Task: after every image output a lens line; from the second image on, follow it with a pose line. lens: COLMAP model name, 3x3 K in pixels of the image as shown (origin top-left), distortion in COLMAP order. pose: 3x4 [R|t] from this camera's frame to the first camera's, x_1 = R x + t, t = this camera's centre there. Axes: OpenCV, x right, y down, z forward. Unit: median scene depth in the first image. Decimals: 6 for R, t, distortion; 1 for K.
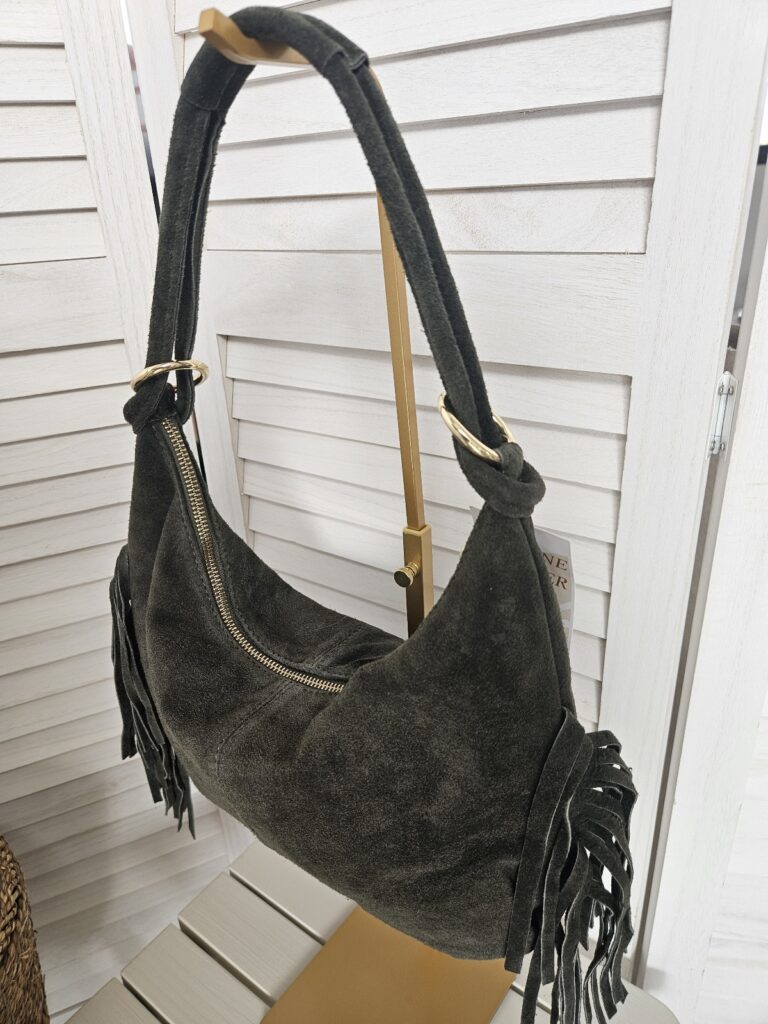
lens RADIAL K [[706.0, 0, 384.0], [0, 706.0, 512.0], [0, 0, 1]] dist [0.060301, -0.000662]
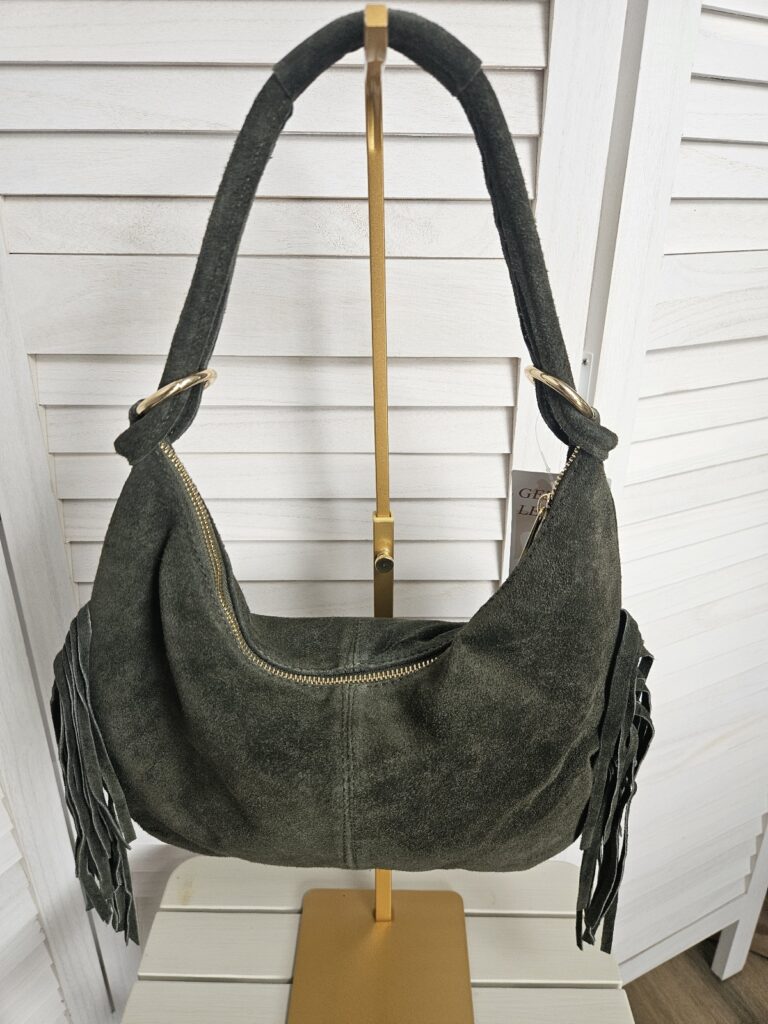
lens RADIAL K [[681.8, 0, 384.0], [0, 681.8, 512.0], [0, 0, 1]] dist [0.053751, 0.000958]
pose [[0.813526, -0.193409, 0.548423, -0.583304], [0.201602, 0.978387, 0.045987, -0.032388], [-0.545465, 0.073152, 0.834935, 0.161190]]
